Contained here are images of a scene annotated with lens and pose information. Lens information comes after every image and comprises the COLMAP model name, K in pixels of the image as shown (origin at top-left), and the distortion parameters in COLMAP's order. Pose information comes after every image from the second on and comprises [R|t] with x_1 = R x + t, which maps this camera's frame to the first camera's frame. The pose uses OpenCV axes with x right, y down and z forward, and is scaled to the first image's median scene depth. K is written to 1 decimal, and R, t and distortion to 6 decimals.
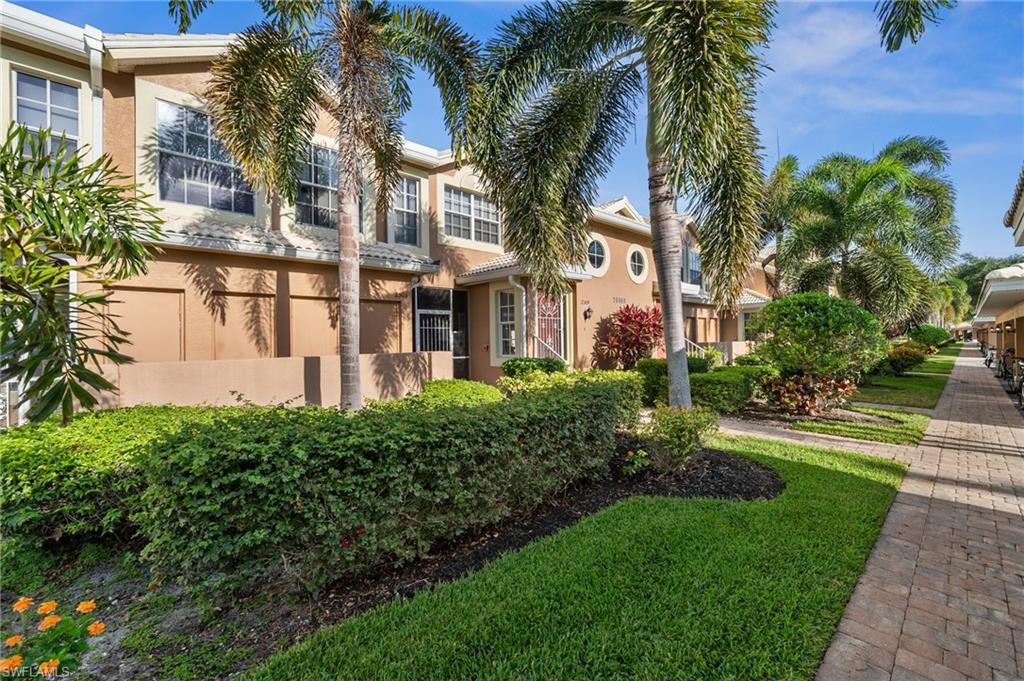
lens RADIAL K [[408.3, 0, 511.0], [0, 408.3, 341.6], [0, 0, 1]] dist [-0.001451, 0.000452]
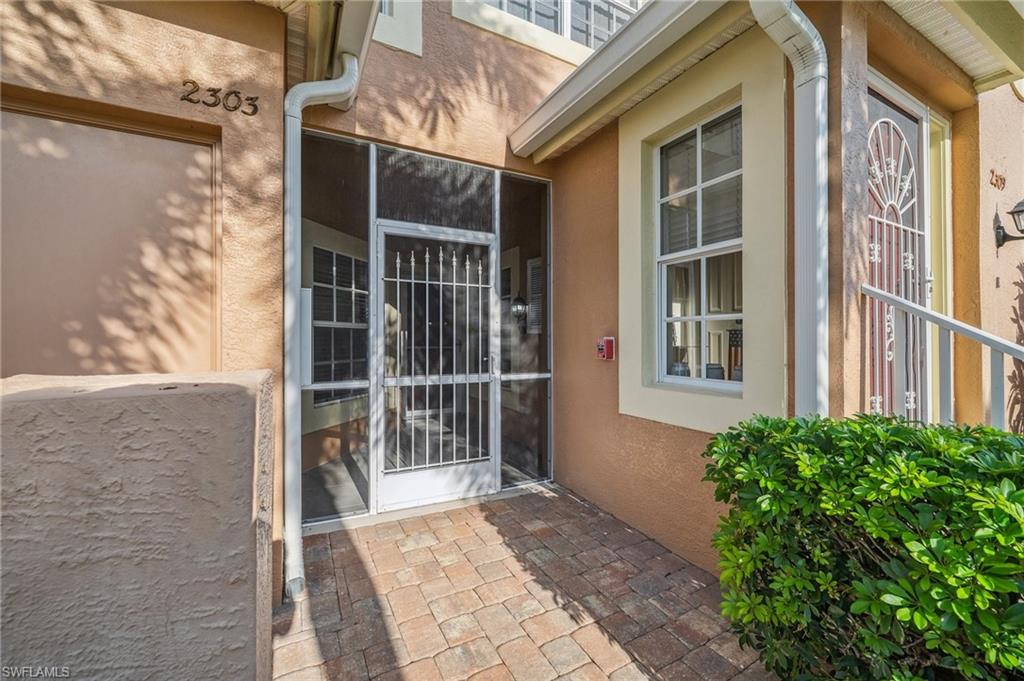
lens RADIAL K [[408.3, 0, 514.7], [0, 408.3, 343.4], [0, 0, 1]] dist [-0.001451, 0.000452]
pose [[0.972374, 0.013011, -0.233065, -0.054541], [-0.013167, 0.999913, 0.000885, 0.011846], [0.233056, 0.002209, 0.972461, 0.693207]]
